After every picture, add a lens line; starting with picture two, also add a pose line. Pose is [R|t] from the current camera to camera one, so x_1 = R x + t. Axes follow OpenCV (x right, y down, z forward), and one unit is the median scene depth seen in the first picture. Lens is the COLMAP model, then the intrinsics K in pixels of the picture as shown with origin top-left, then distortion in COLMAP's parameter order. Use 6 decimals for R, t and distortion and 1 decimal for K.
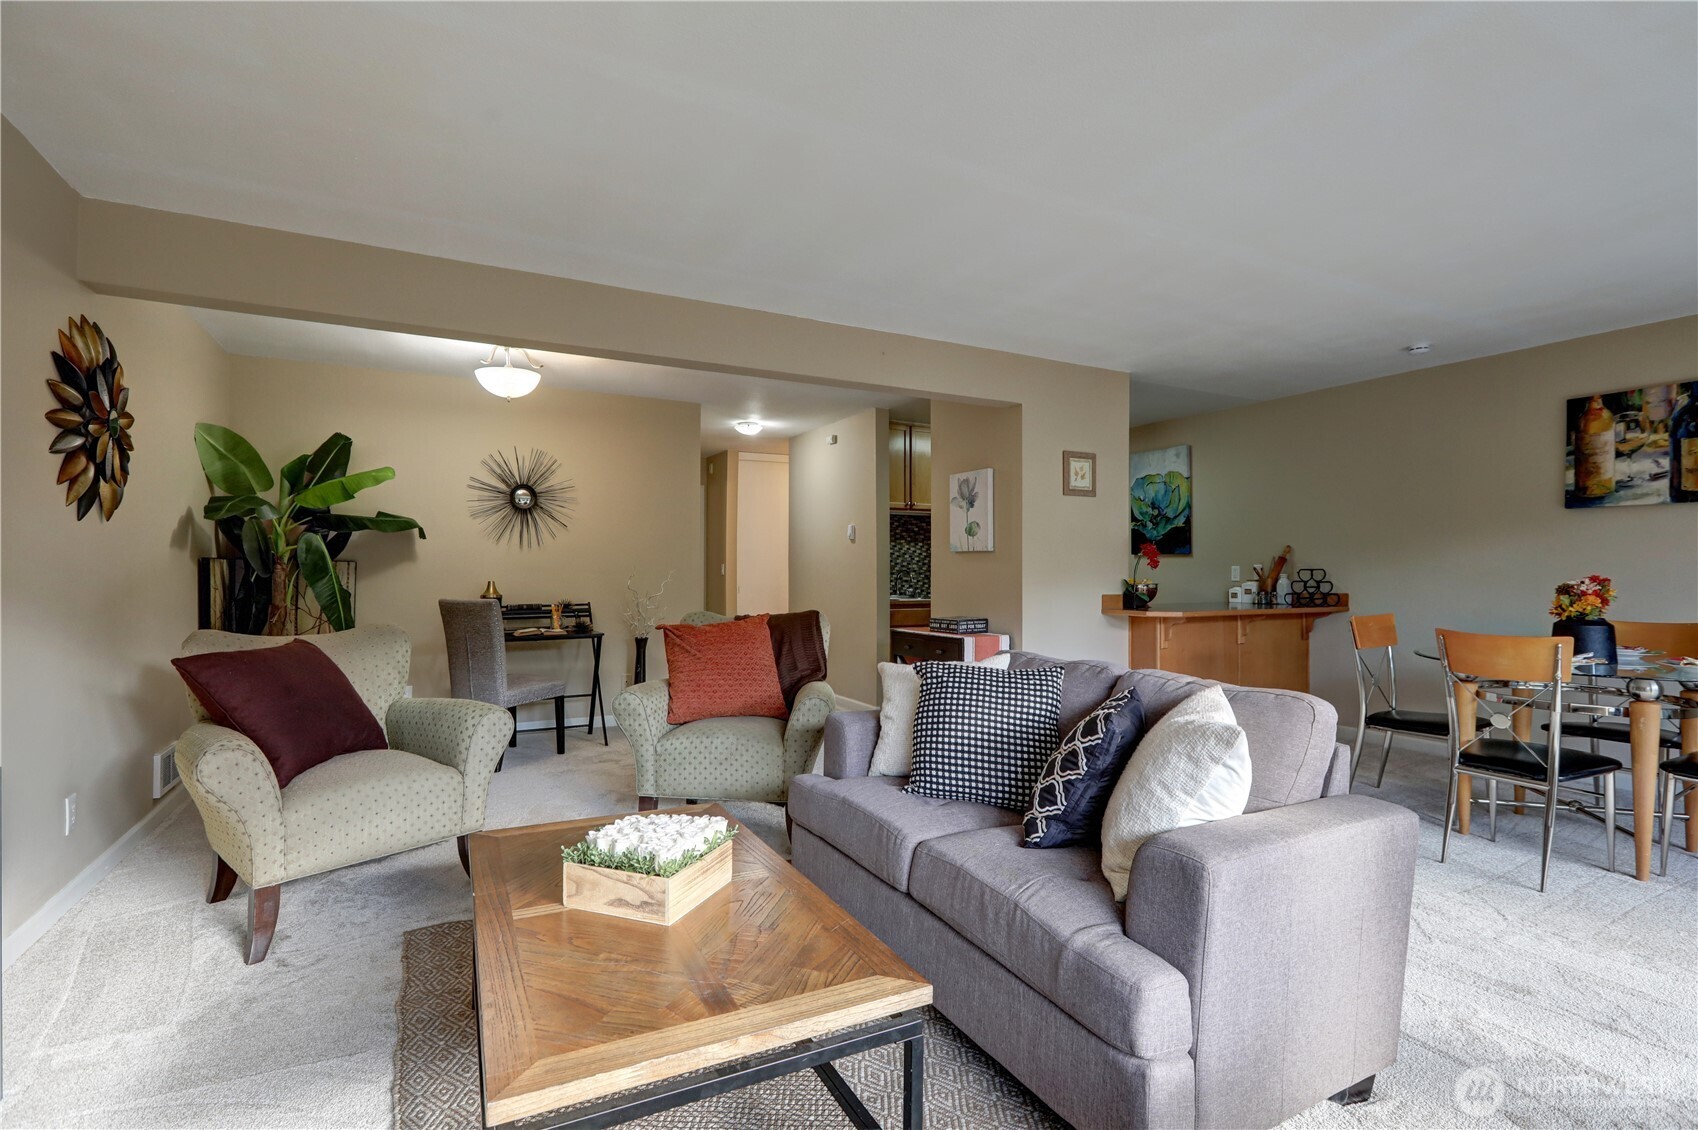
lens RADIAL K [[796.2, 0, 847.1], [0, 796.2, 570.0], [0, 0, 1]] dist [0.001455, 0.000071]
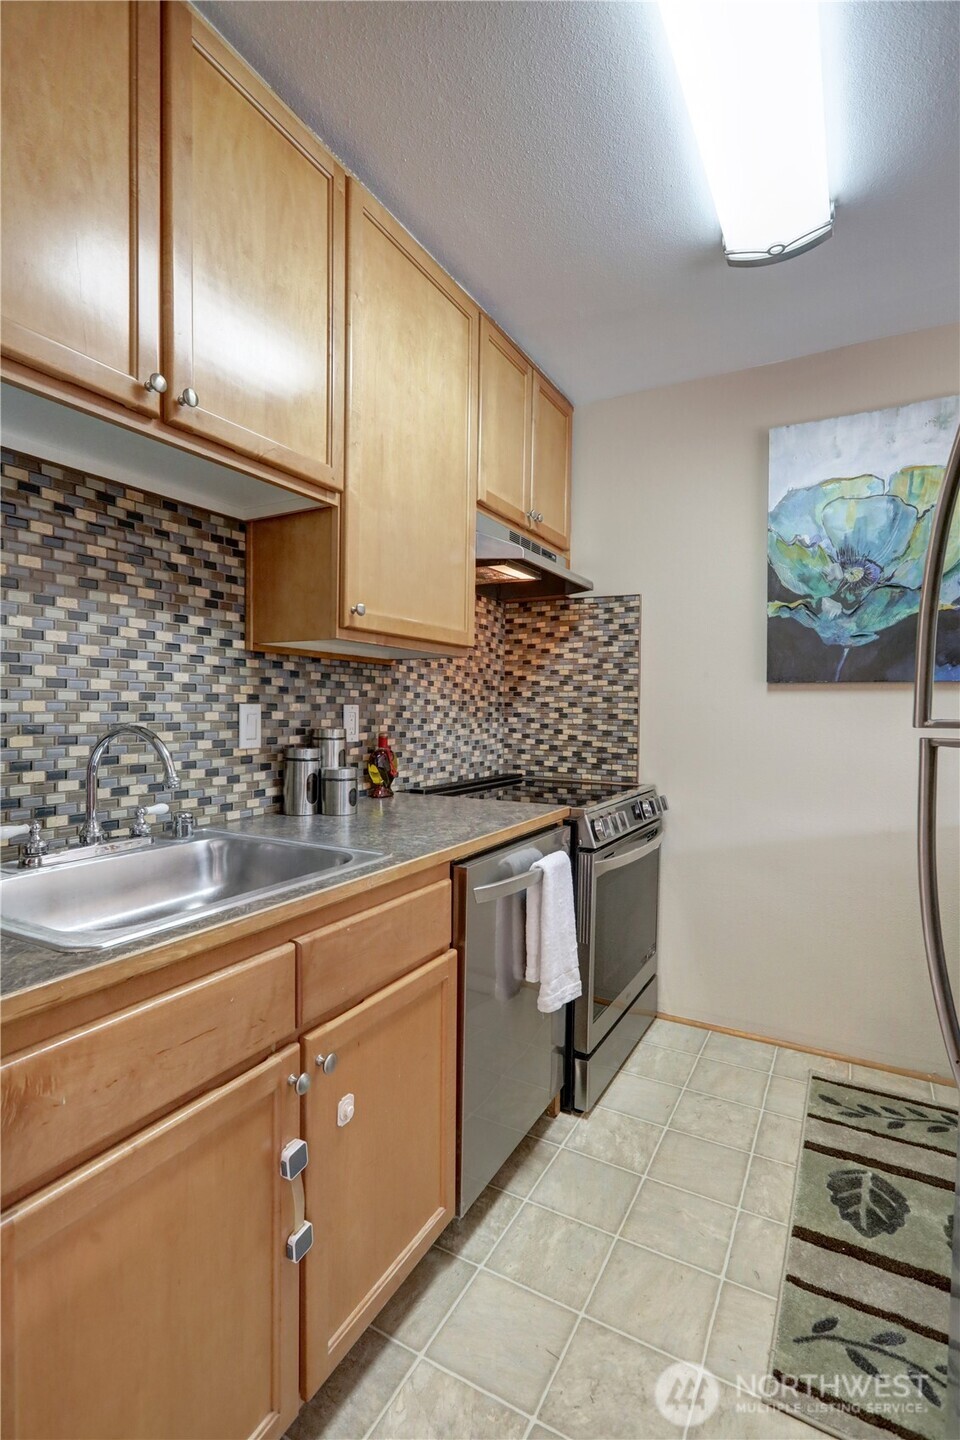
lens RADIAL K [[684.6, 0, 479.1], [0, 684.6, 718.9], [0, 0, 1]] dist [-0.000082, -0.000004]
pose [[0.834262, -0.000873, 0.551368, 0.049201], [-0.005549, 0.999935, 0.009980, -0.004235], [-0.551340, -0.011385, 0.834203, 0.809078]]
